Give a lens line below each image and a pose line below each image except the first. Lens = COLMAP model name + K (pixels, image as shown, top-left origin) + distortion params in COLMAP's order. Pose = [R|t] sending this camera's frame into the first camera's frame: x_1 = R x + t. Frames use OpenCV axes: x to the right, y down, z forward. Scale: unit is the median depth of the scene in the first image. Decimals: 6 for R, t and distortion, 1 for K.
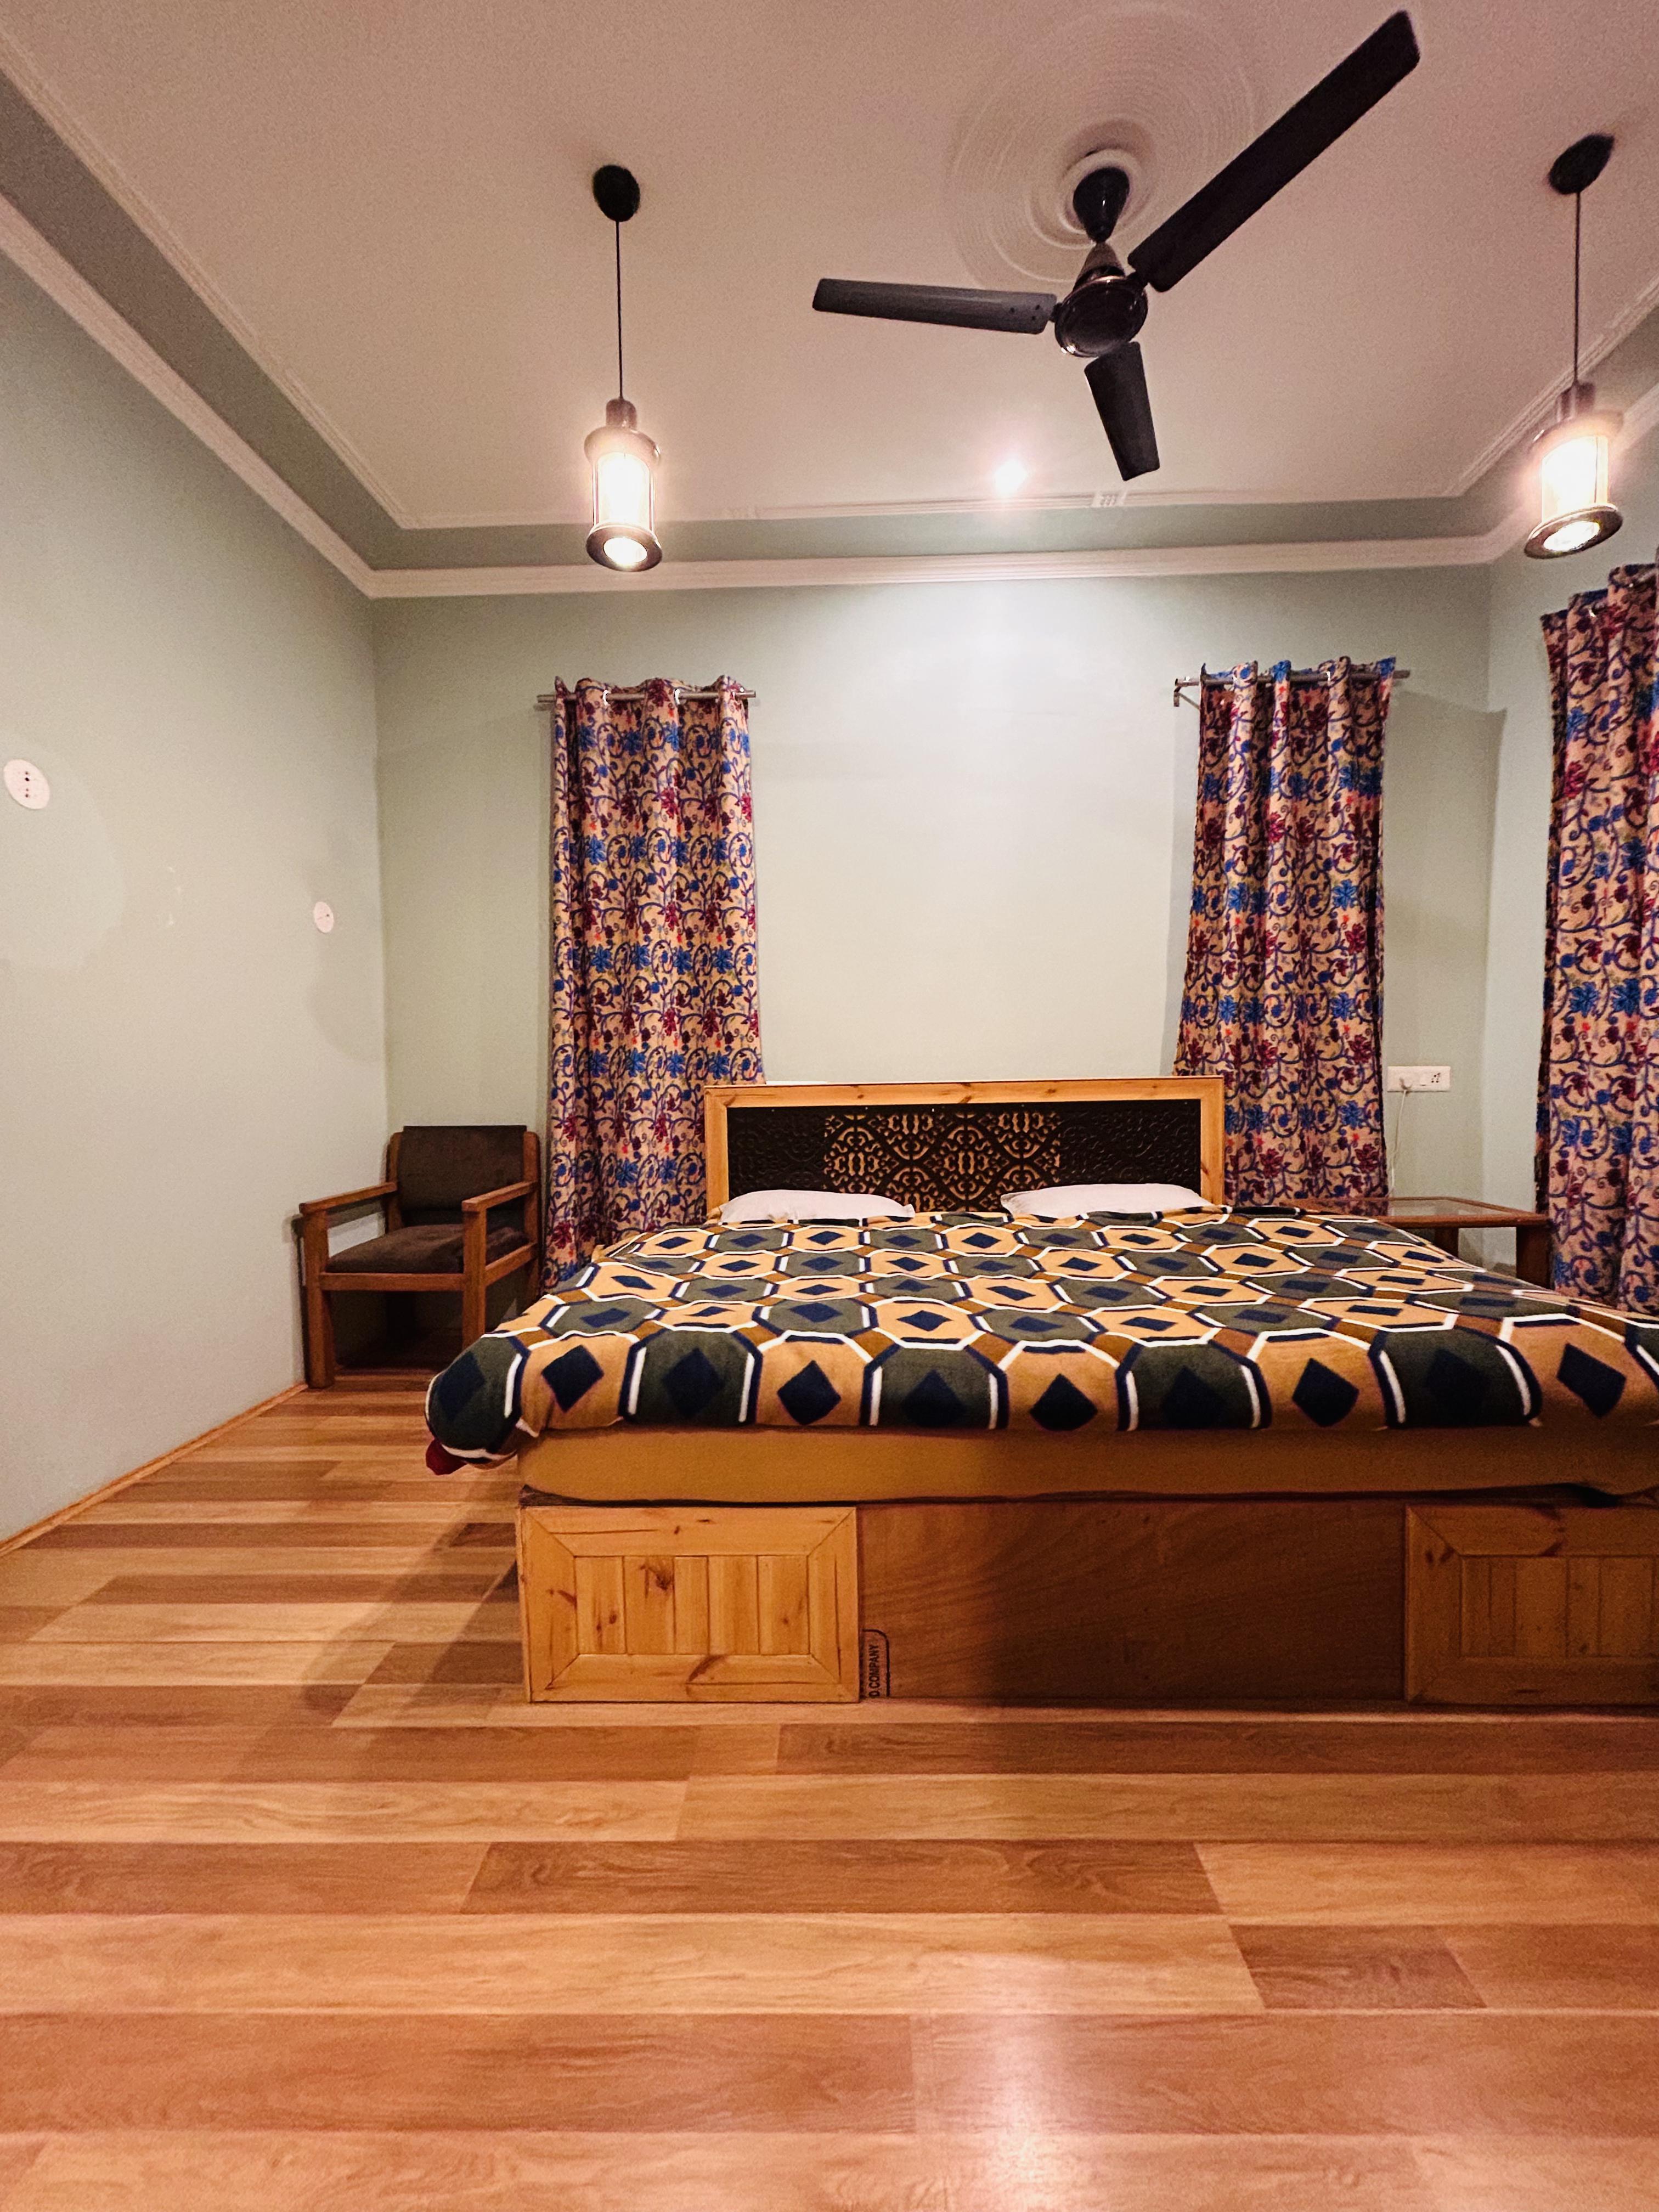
lens RADIAL K [[894.6, 0, 829.5], [0, 894.6, 1106.0], [0, 0, 1]] dist [-0.002288, -0.000066]
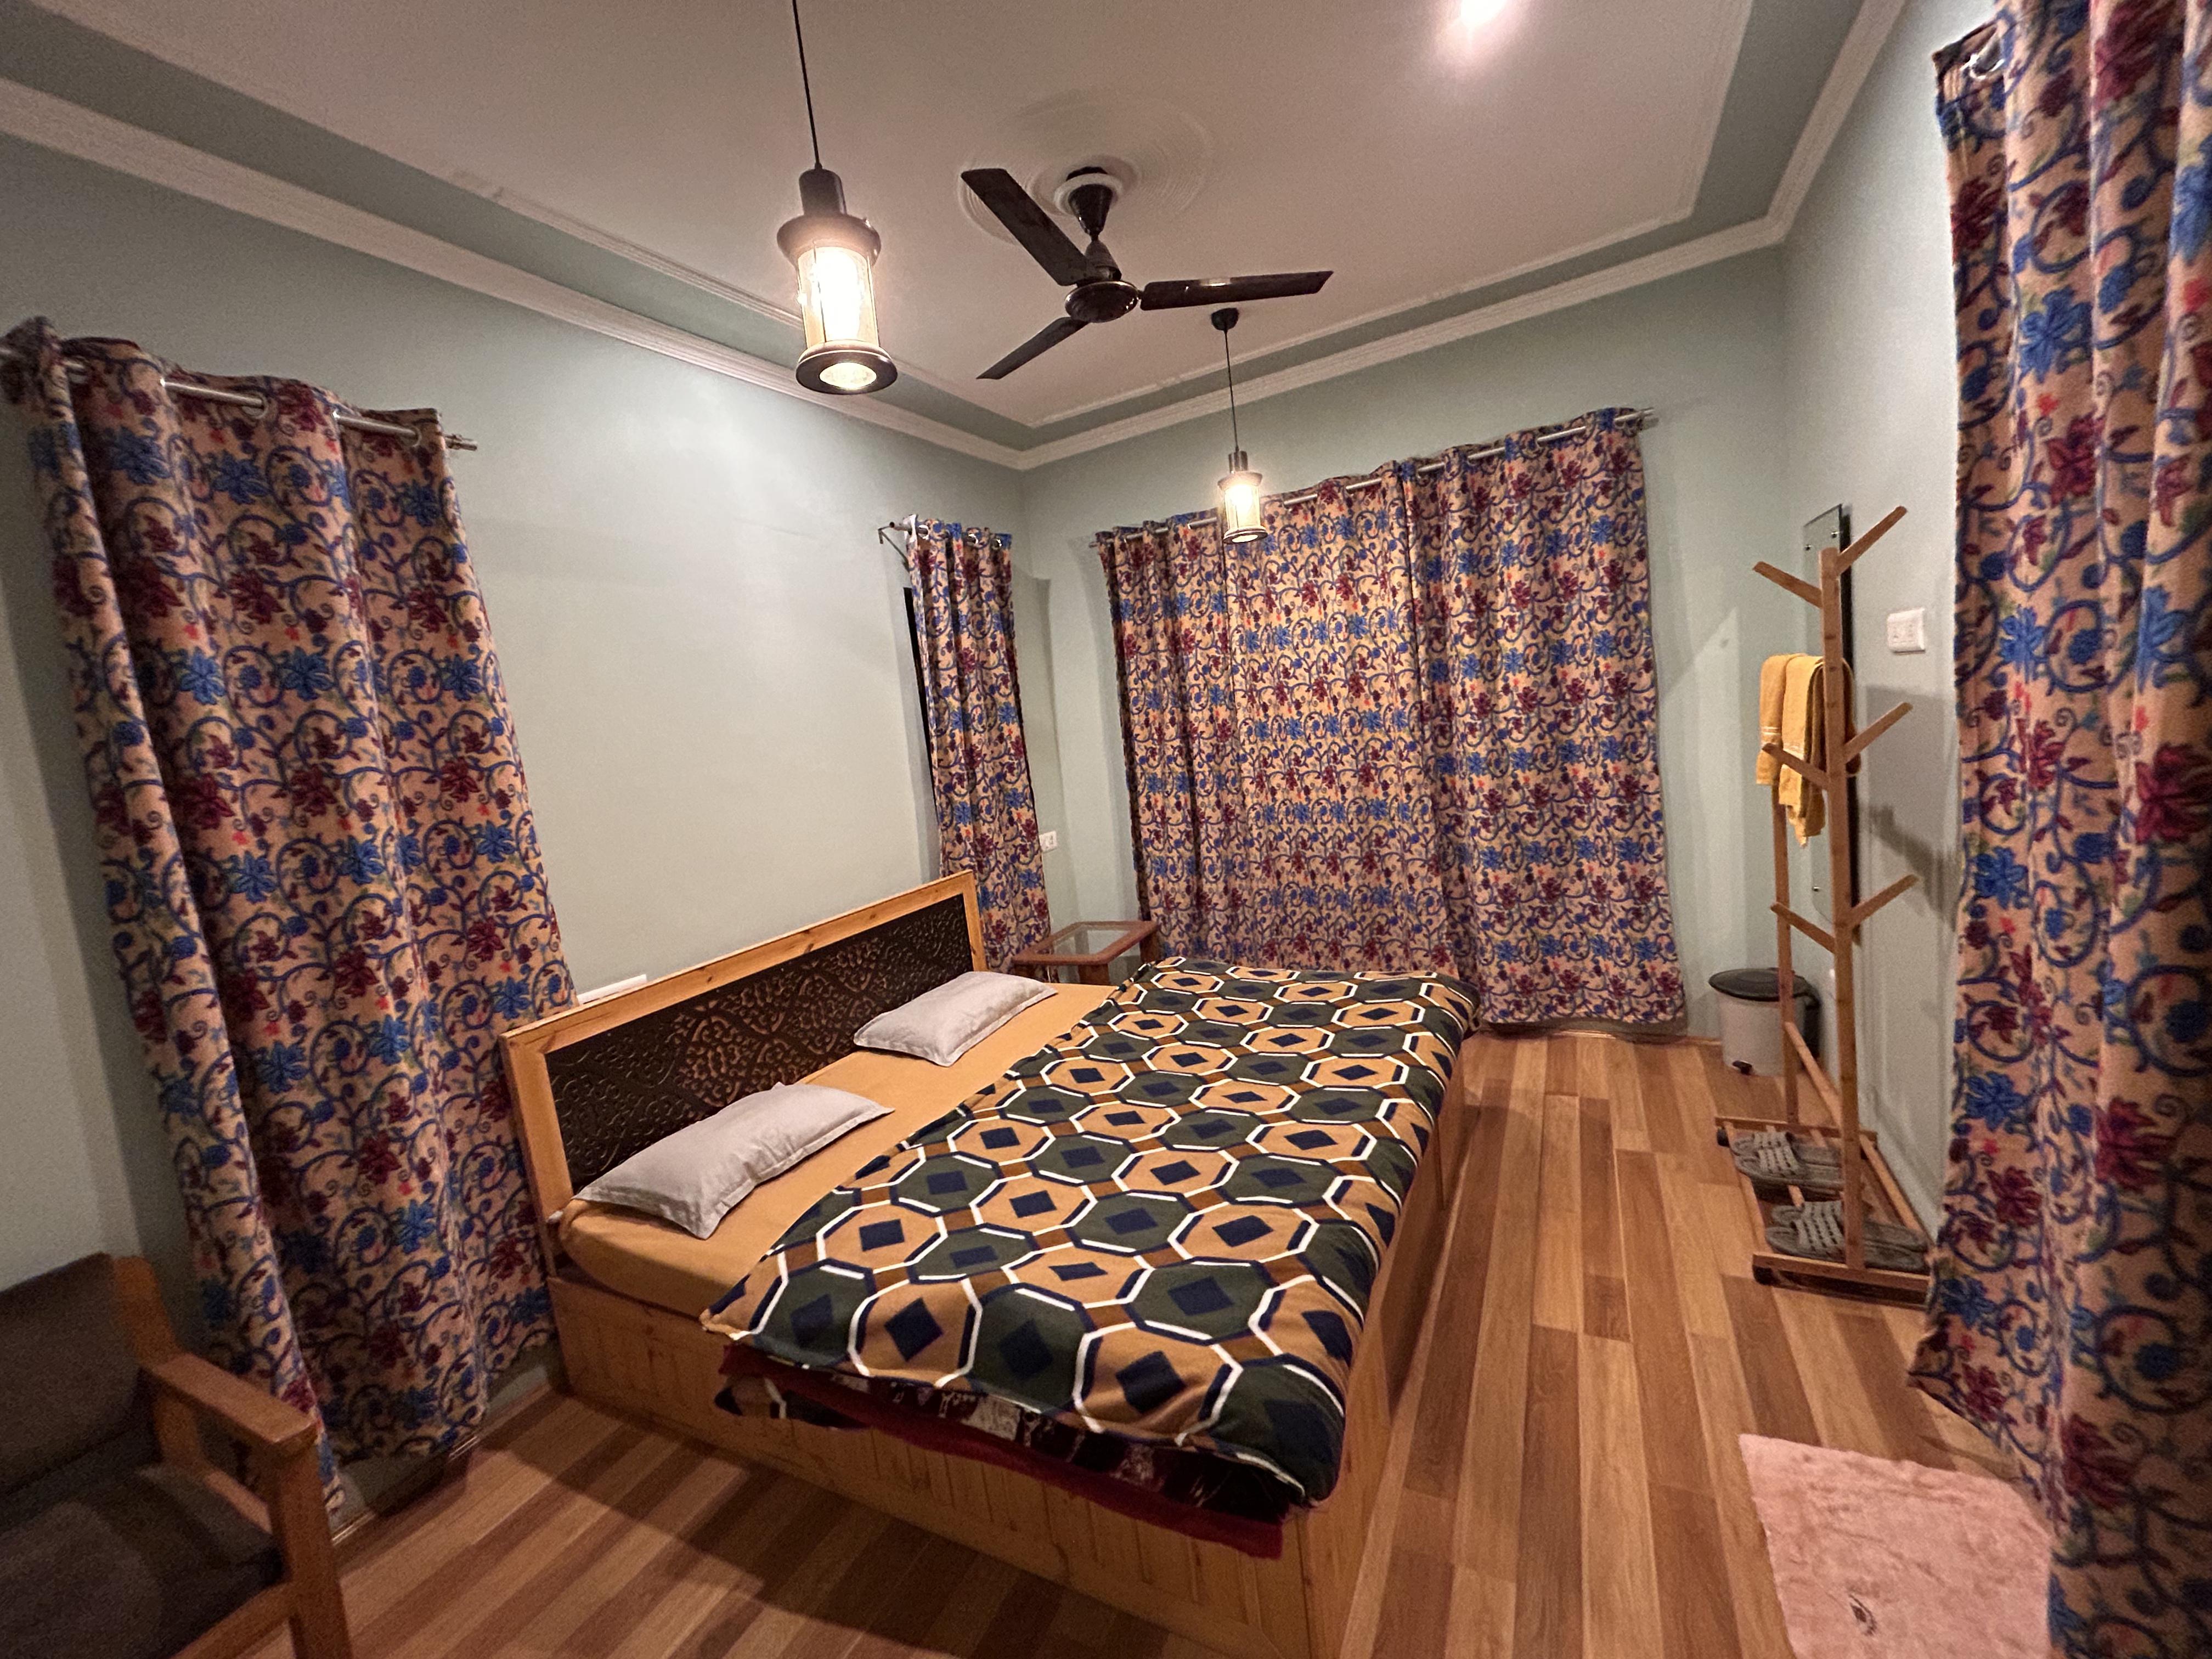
lens RADIAL K [[894.6, 0, 1109.7], [0, 894.6, 818.6], [0, 0, 1]] dist [-0.002288, -0.000066]
pose [[0.431090, -0.142274, 0.891022, -0.518079], [0.147153, 0.985356, 0.086142, -0.173215], [-0.890229, 0.093981, 0.445713, 0.304460]]
